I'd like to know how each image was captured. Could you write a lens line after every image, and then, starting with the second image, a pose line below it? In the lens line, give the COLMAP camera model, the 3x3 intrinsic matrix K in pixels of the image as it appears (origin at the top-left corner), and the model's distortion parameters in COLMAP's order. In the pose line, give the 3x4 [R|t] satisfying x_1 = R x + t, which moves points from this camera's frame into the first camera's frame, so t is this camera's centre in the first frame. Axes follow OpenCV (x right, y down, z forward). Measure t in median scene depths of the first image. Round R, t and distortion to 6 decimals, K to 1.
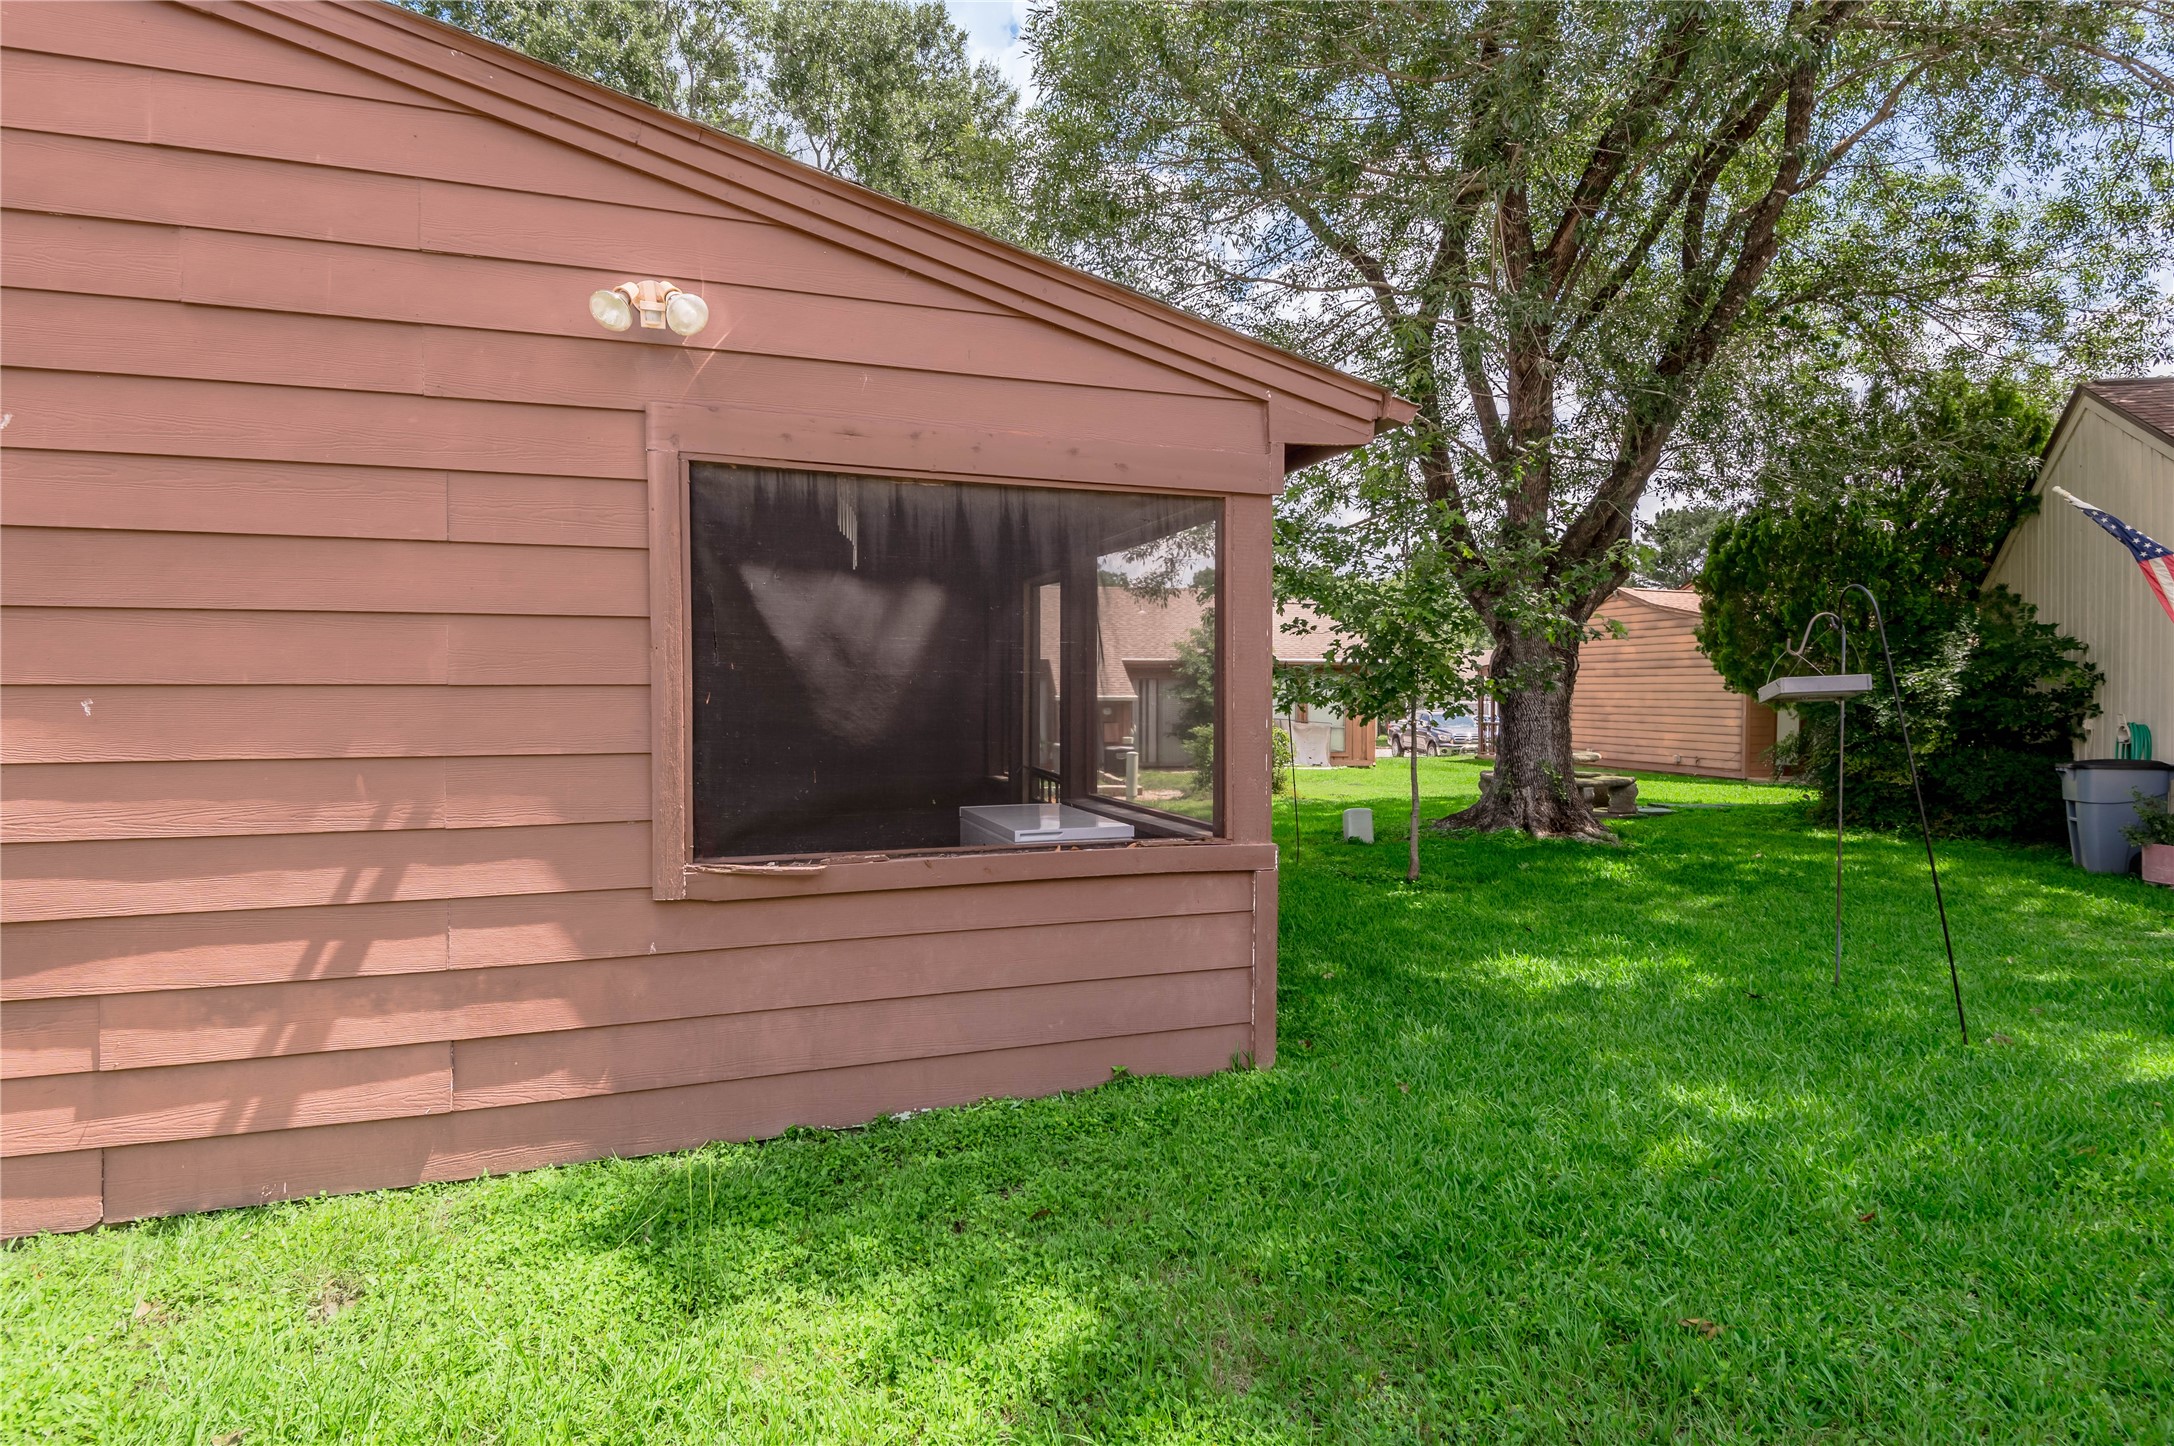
lens RADIAL K [[1175.1, 0, 1090.7], [0, 1175.1, 710.3], [0, 0, 1]] dist [-0.004394, -0.002319]
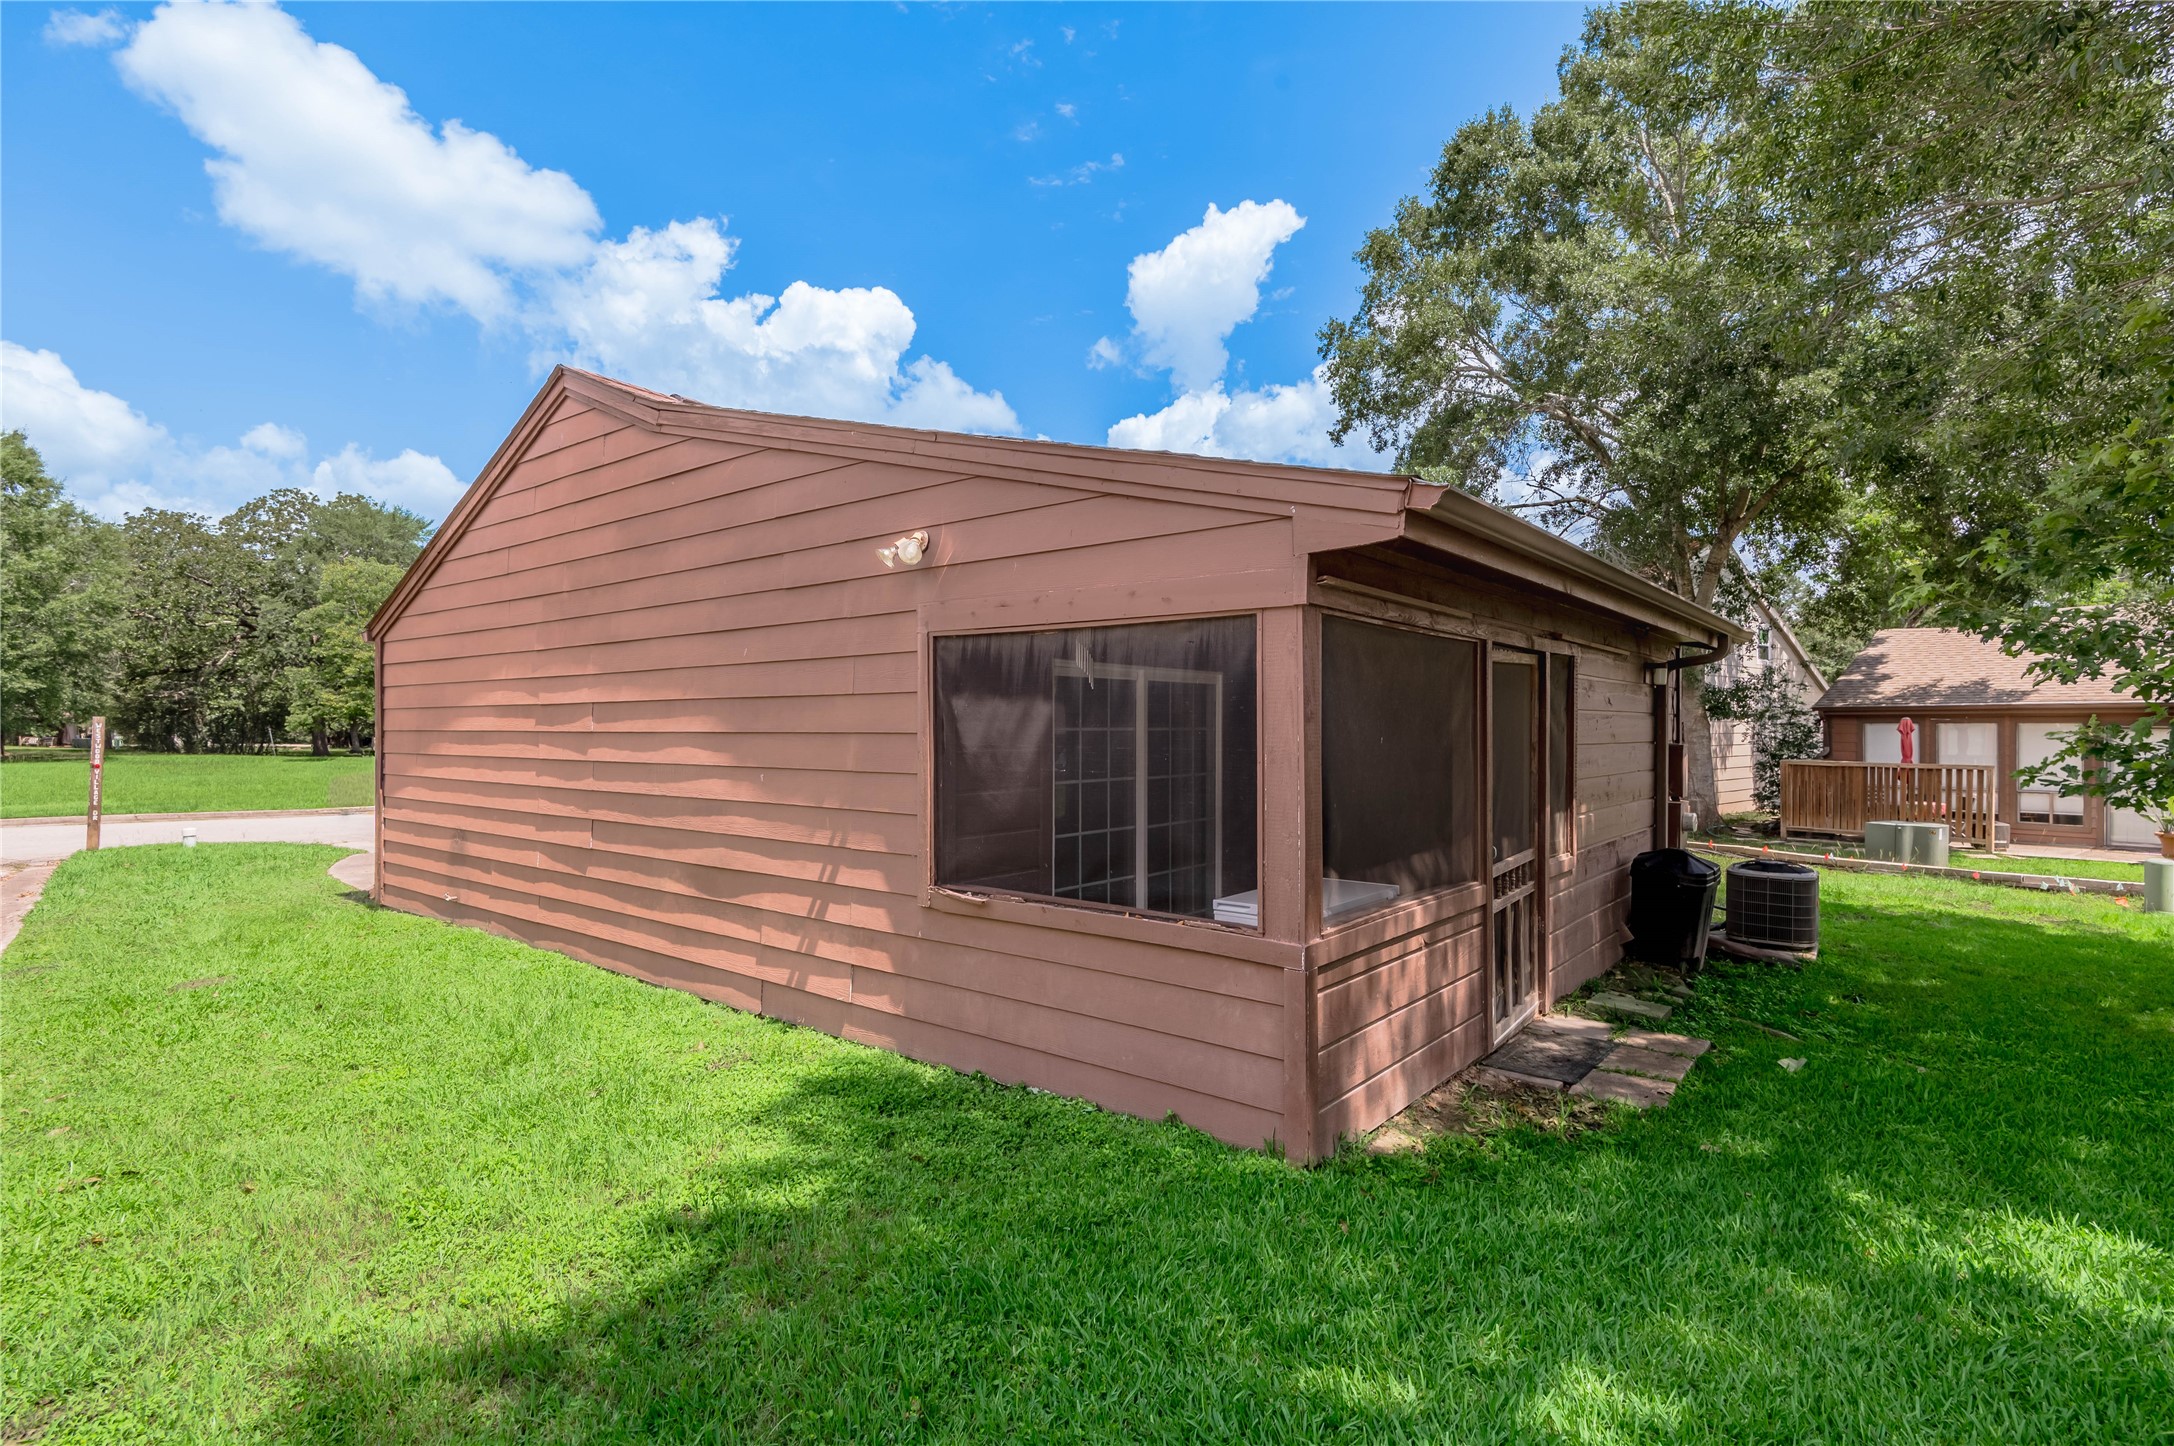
lens RADIAL K [[1063.7, 0, 1094.4], [0, 1063.7, 728.5], [0, 0, 1]] dist [-0.001542, -0.000526]
pose [[0.509774, -0.002549, -0.860305, 1.055155], [-0.021001, 0.999661, -0.015406, -0.068925], [0.860052, 0.025921, 0.509547, 0.454446]]
